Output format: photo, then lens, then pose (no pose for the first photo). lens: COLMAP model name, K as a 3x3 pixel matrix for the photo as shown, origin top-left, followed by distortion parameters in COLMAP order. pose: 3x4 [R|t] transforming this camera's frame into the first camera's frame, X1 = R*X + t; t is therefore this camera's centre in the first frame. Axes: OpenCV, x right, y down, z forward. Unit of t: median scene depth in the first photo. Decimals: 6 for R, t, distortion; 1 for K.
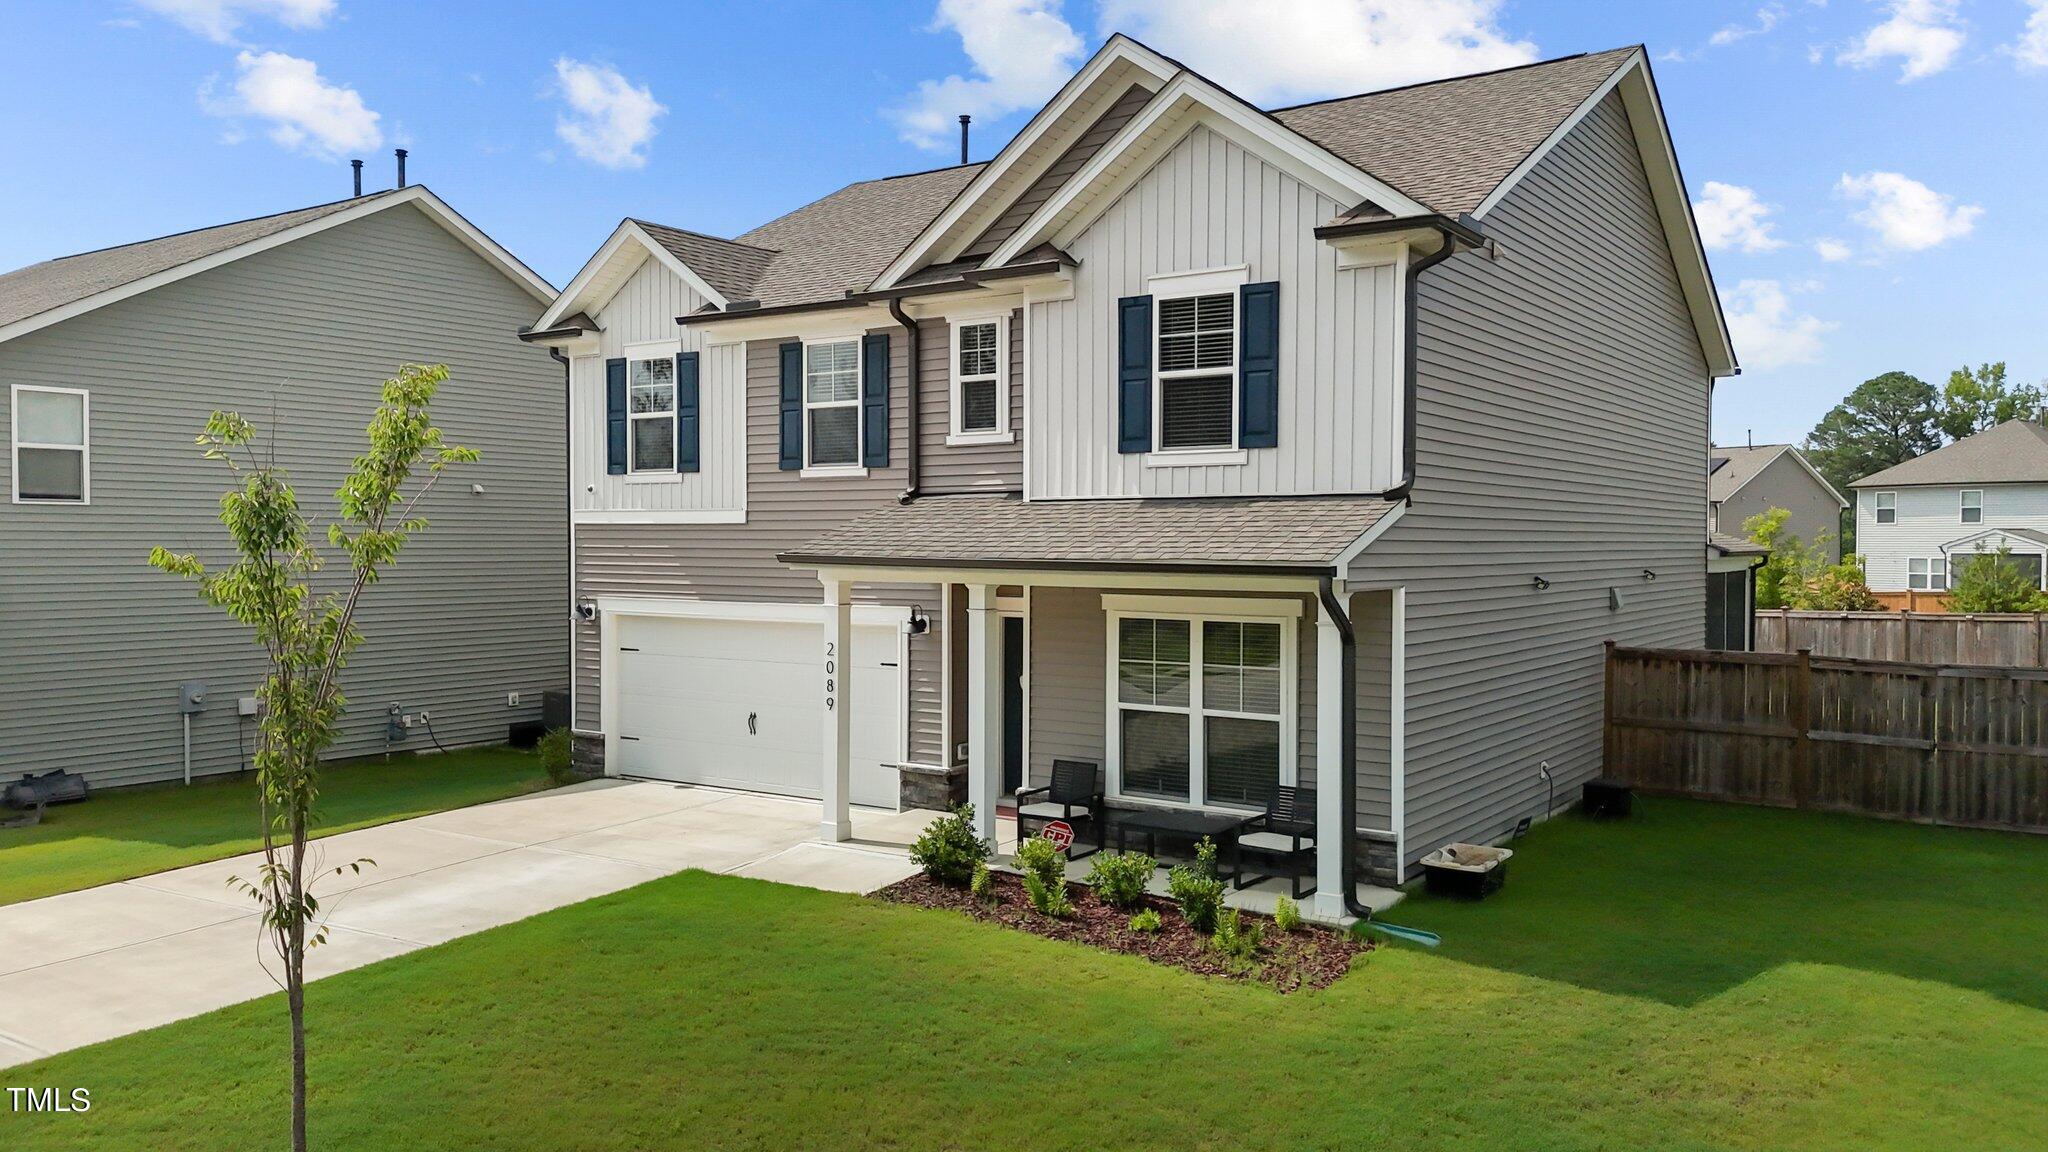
lens RADIAL K [[1502.2, 0, 1029.1], [0, 1502.2, 575.1], [0, 0, 1]] dist [0.069463, -0.046530]
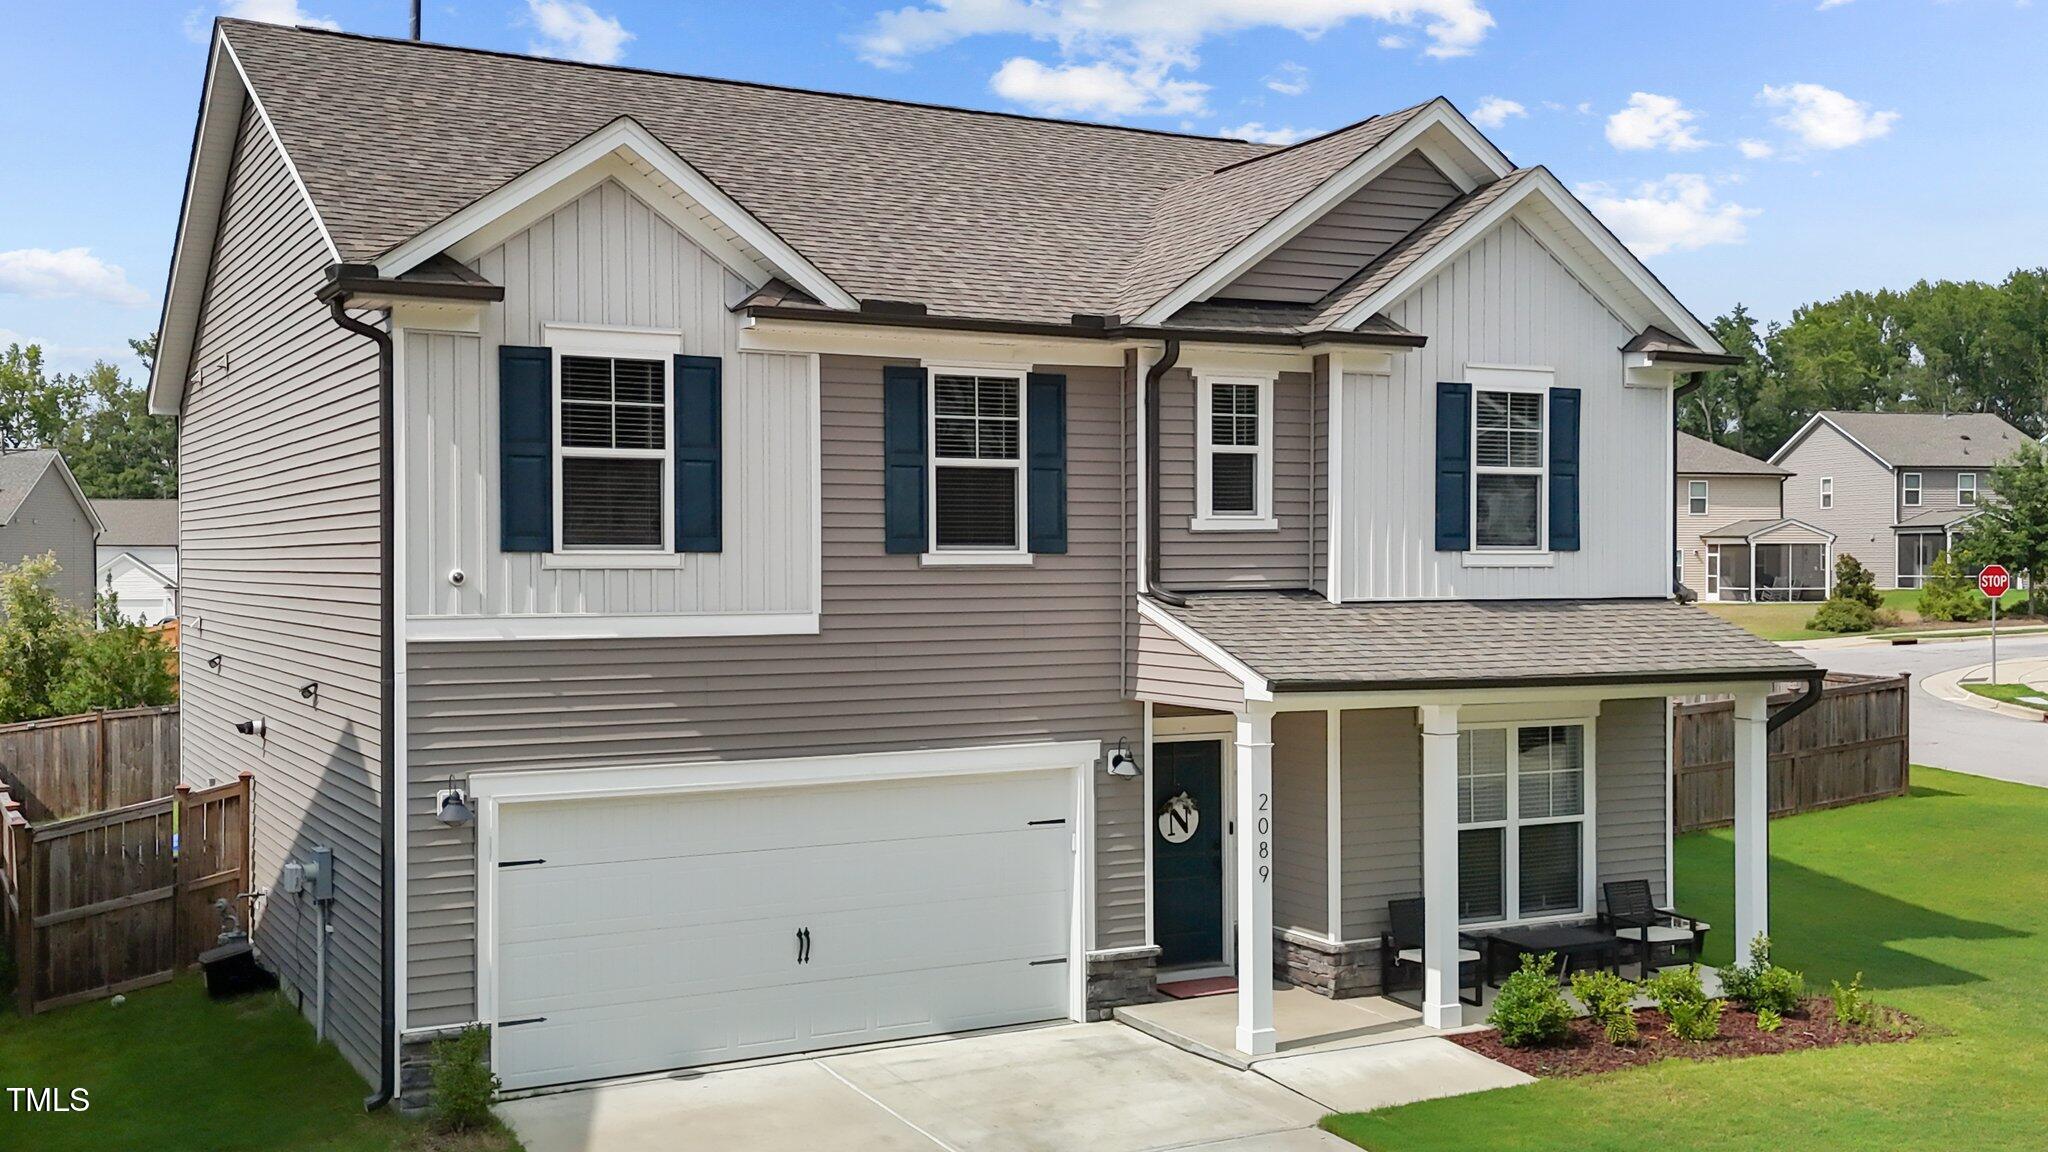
lens RADIAL K [[2030.9, 0, 1009.6], [0, 2030.9, 561.3], [0, 0, 1]] dist [0.075245, 0.000000]
pose [[0.461356, -0.004326, 0.887205, -1.070927], [0.023011, 0.999710, -0.007091, -0.066491], [-0.886917, 0.023687, 0.461322, 0.610452]]
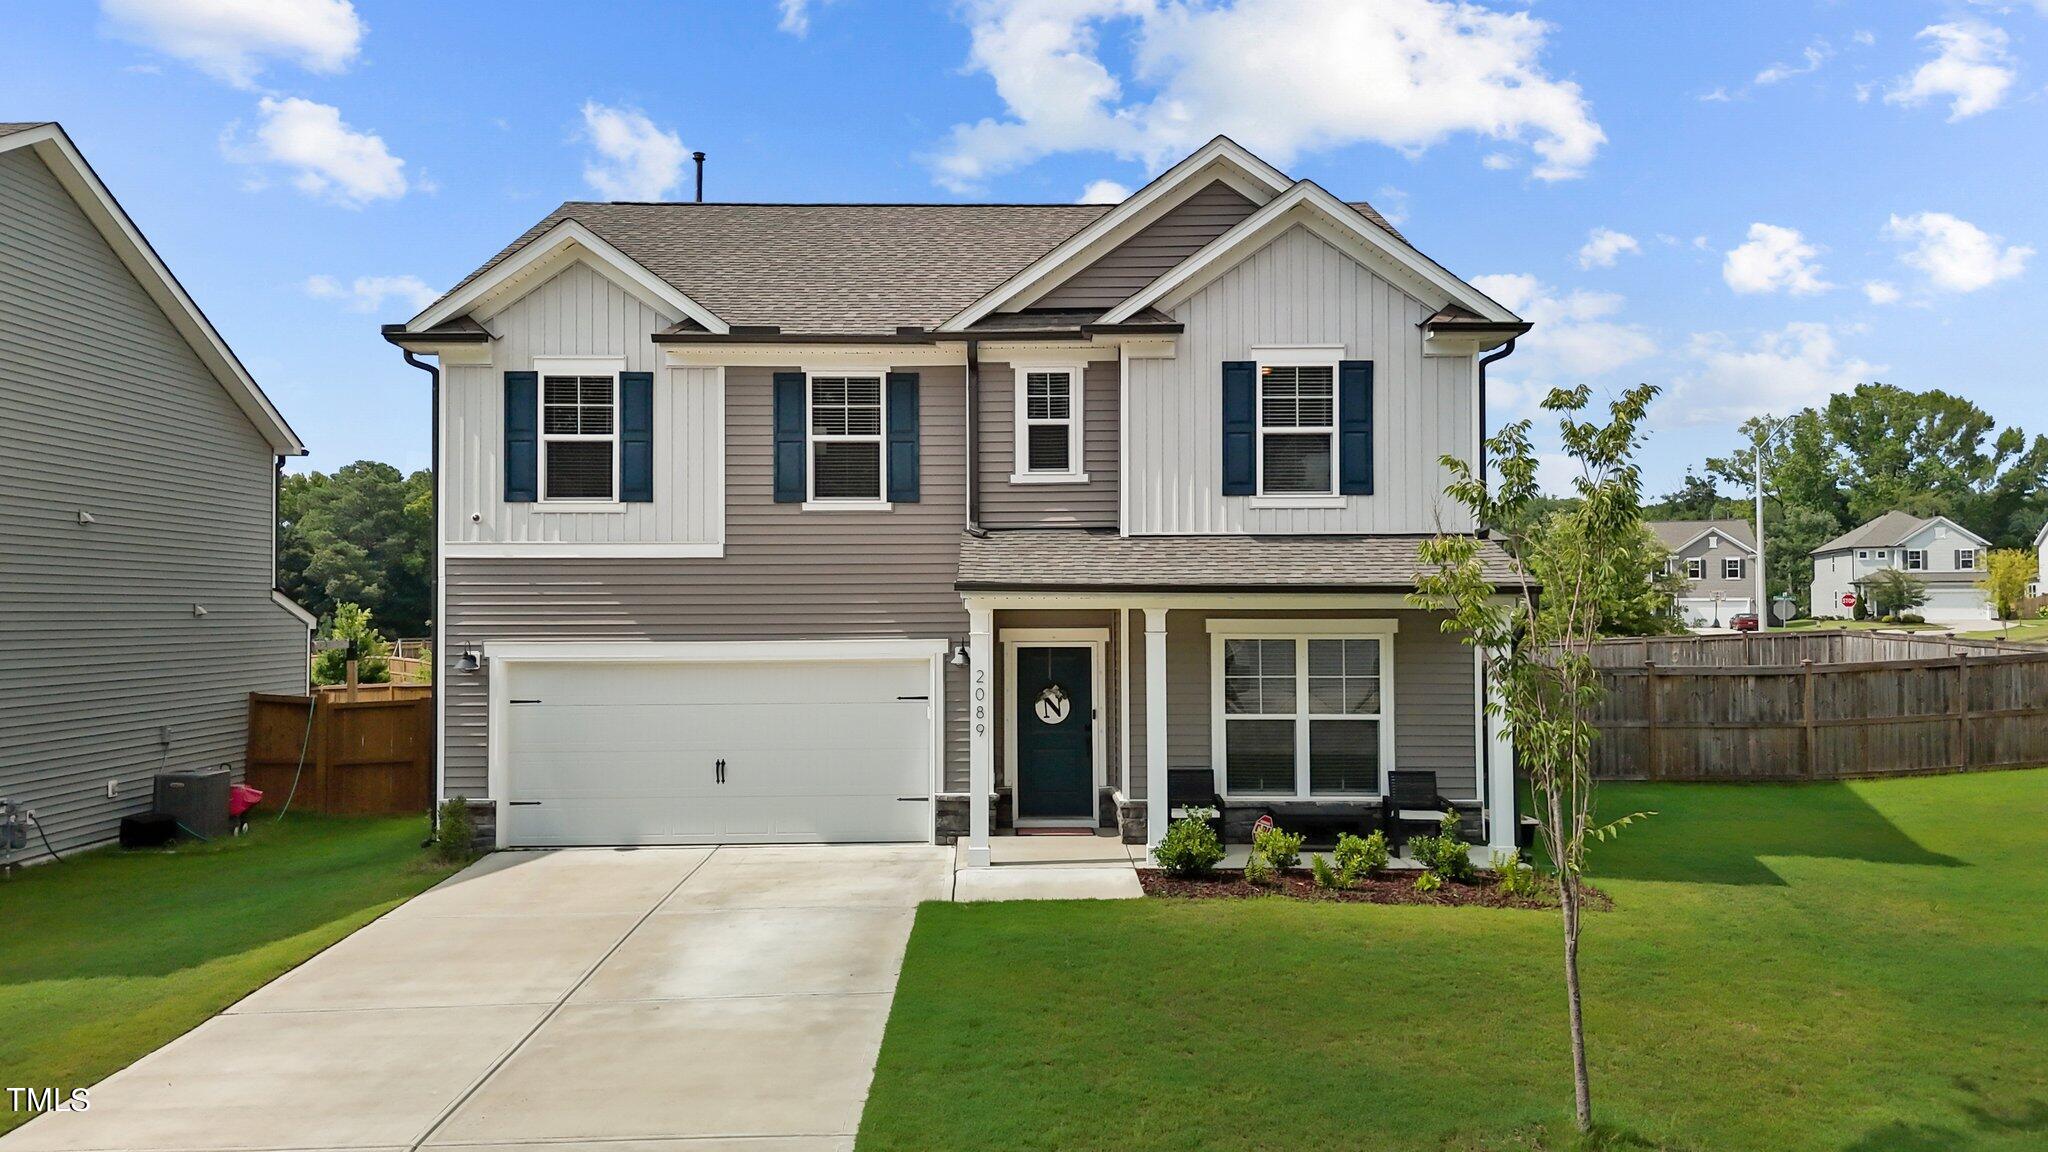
lens RADIAL K [[1502.2, 0, 1023.4], [0, 1502.2, 578.0], [0, 0, 1]] dist [0.069463, -0.046530]
pose [[0.819649, 0.007376, 0.572819, -0.667265], [0.018695, 0.999040, -0.039615, 0.022385], [-0.572561, 0.043179, 0.818724, 0.140193]]
